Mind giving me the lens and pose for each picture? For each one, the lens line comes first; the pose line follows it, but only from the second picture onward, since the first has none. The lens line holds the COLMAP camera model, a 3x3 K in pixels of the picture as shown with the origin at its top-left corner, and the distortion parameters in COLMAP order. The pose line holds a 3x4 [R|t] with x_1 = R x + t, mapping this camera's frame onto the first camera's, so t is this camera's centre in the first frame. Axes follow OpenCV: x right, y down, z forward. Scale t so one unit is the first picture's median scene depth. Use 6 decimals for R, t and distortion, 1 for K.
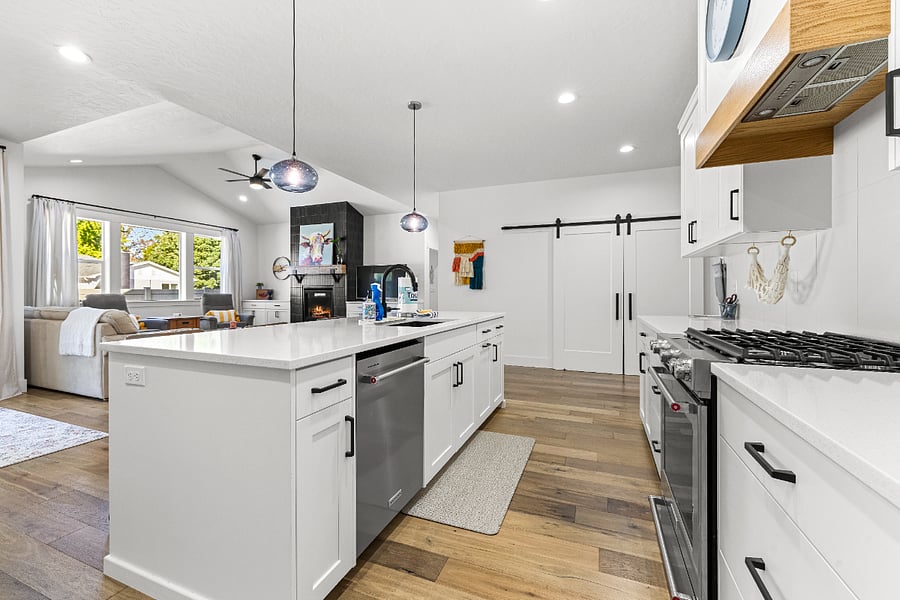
lens RADIAL K [[380.0, 0, 446.4], [0, 380.0, 291.4], [0, 0, 1]] dist [0.001125, -0.000196]
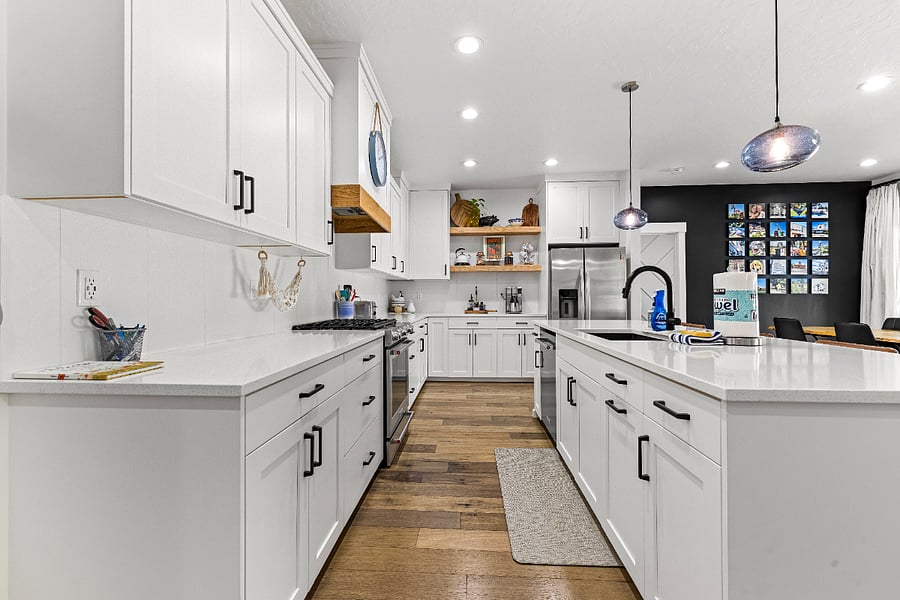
lens RADIAL K [[380.0, 0, 446.4], [0, 380.0, 291.4], [0, 0, 1]] dist [0.001125, -0.000196]
pose [[-0.948159, -0.002915, -0.317782, 0.691756], [-0.000303, 0.999966, -0.008268, -0.015556], [0.317795, -0.007743, -0.948128, 2.035179]]
